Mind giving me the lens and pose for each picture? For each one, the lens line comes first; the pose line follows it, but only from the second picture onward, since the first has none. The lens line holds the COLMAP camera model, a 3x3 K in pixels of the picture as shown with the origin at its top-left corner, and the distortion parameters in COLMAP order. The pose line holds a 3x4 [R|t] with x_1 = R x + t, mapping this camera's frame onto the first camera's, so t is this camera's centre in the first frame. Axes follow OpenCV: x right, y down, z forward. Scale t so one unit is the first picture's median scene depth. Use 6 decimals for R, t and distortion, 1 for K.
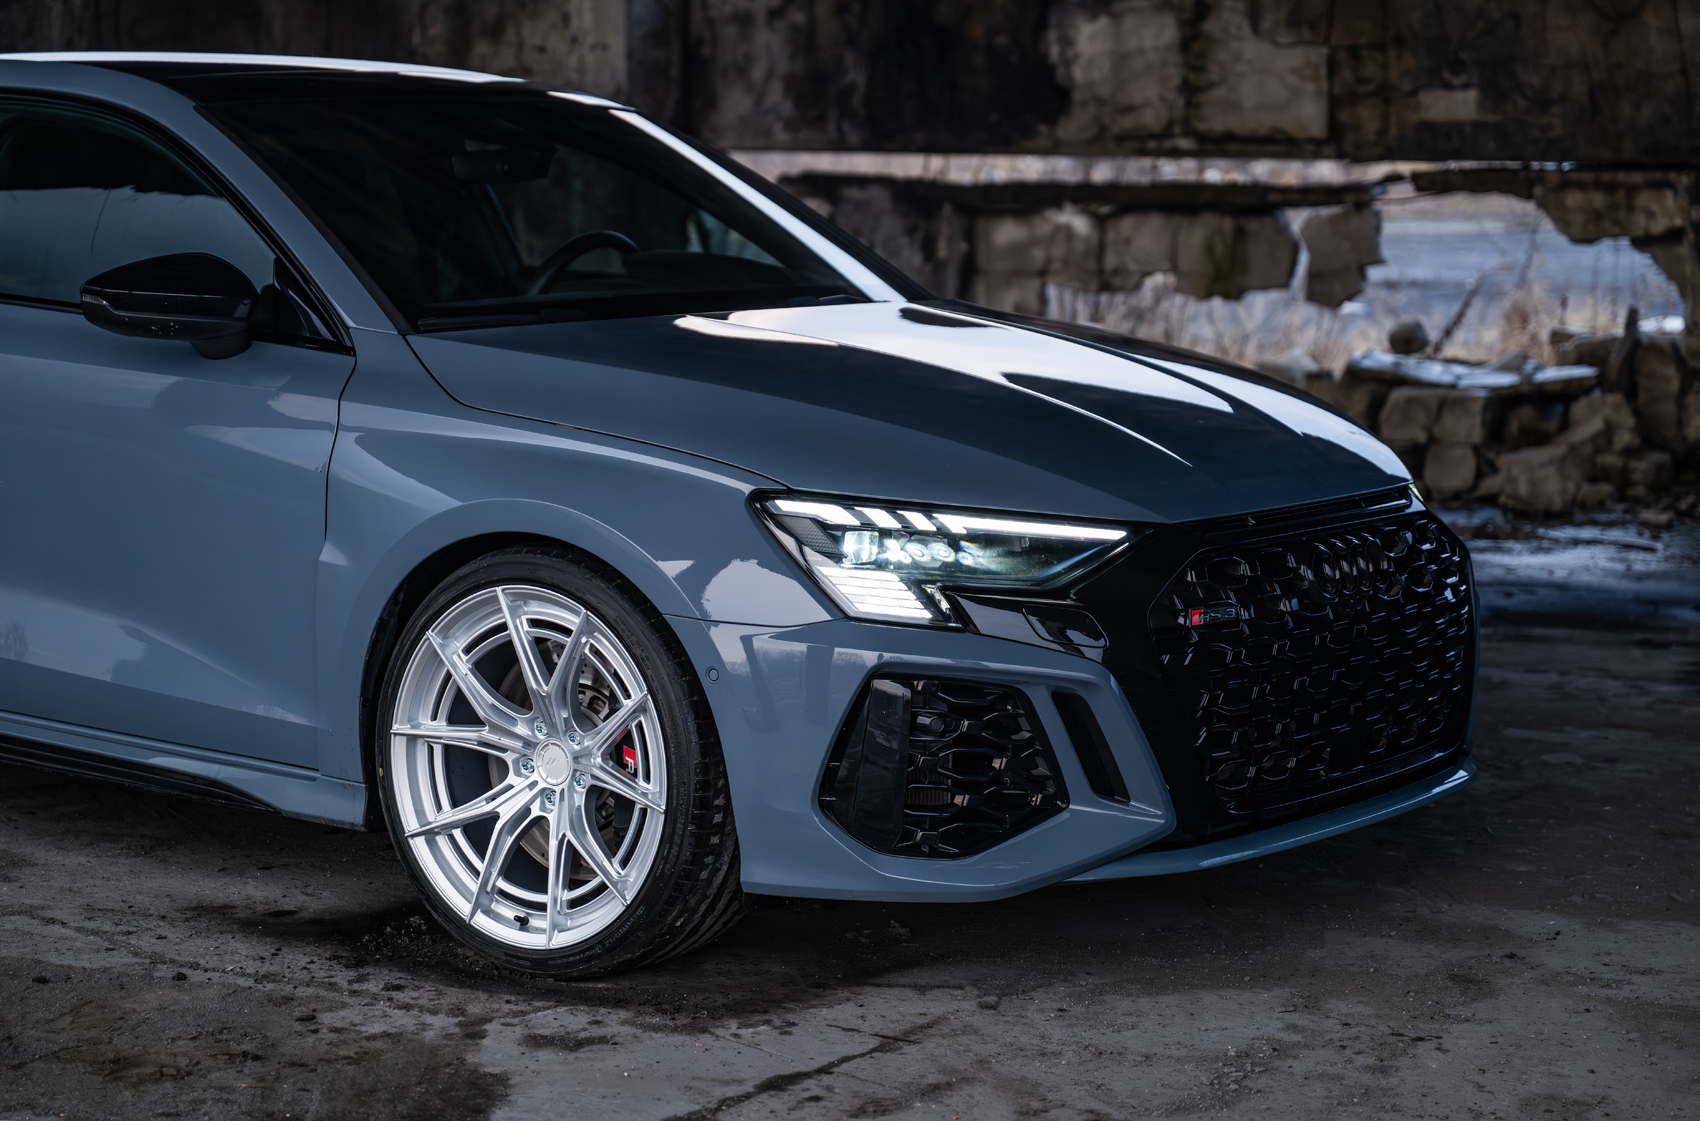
lens RADIAL K [[3535.7, 0, 861.7], [0, 3535.7, 634.2], [0, 0, 1]] dist [0.006998, 0.000000]
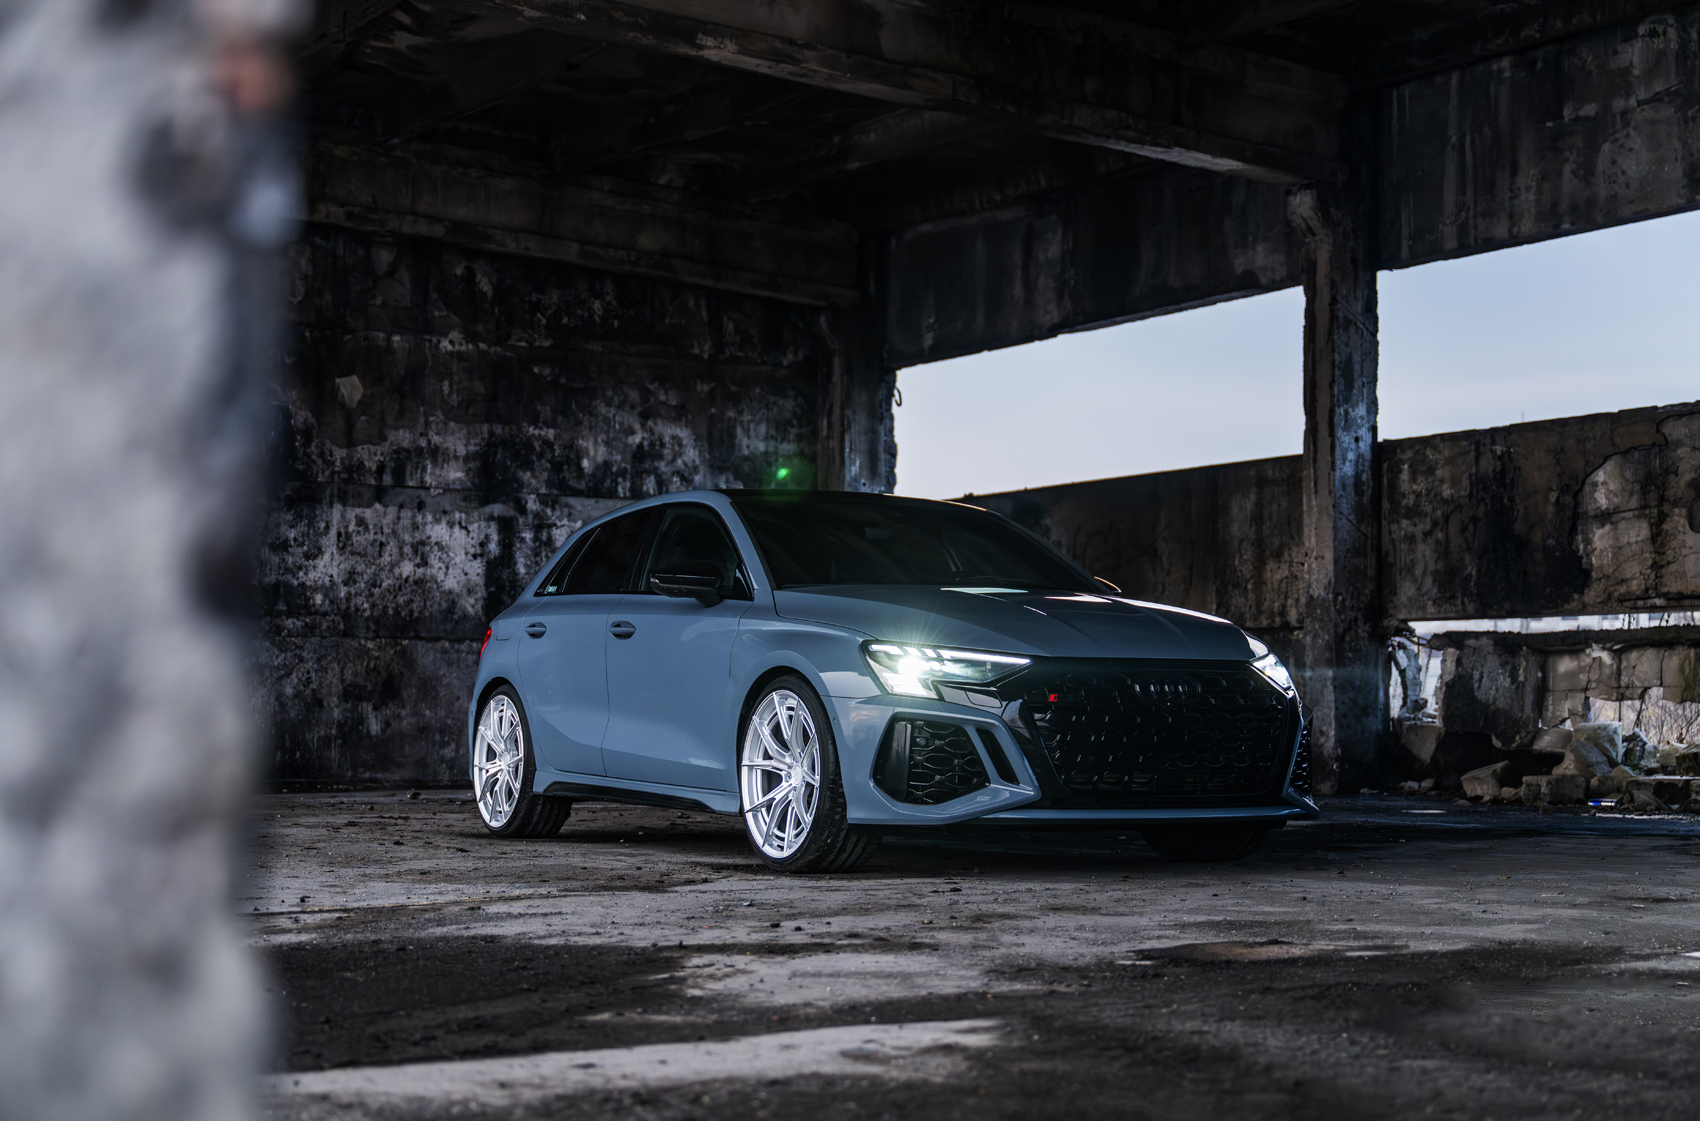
lens RADIAL K [[2616.5, 0, 850.4], [0, 2616.5, 563.7], [0, 0, 1]] dist [0.002224, 0.000000]
pose [[0.909291, -0.026586, -0.415310, 0.610591], [-0.058607, 0.979831, -0.191040, 0.213773], [0.412013, 0.198051, 0.889394, -0.439913]]
